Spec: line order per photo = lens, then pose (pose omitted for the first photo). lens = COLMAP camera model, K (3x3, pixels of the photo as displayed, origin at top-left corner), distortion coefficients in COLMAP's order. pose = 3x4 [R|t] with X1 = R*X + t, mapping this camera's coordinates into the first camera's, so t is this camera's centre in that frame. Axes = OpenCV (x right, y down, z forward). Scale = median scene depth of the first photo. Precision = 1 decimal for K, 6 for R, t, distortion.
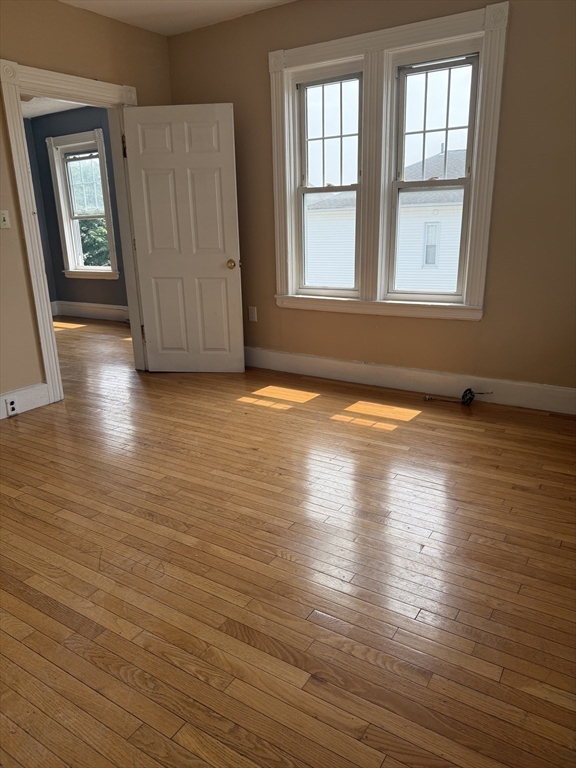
lens RADIAL K [[539.9, 0, 288.0], [0, 539.9, 384.0], [0, 0, 1]] dist [0.118155, -0.134428]
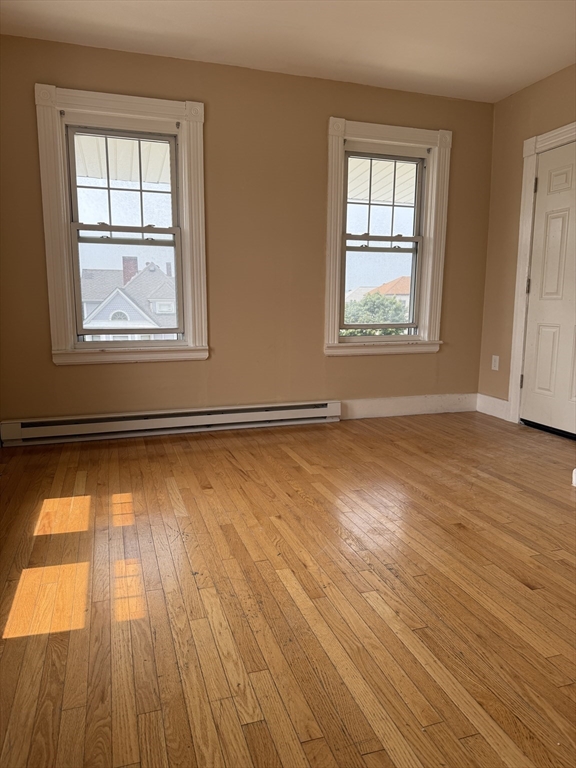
lens RADIAL K [[539.9, 0, 288.0], [0, 539.9, 384.0], [0, 0, 1]] dist [0.118155, -0.134428]
pose [[-0.774337, -0.079515, 0.627757, -0.515843], [0.190165, 0.916971, 0.350717, -0.319032], [-0.603522, 0.390951, -0.694923, 1.326350]]
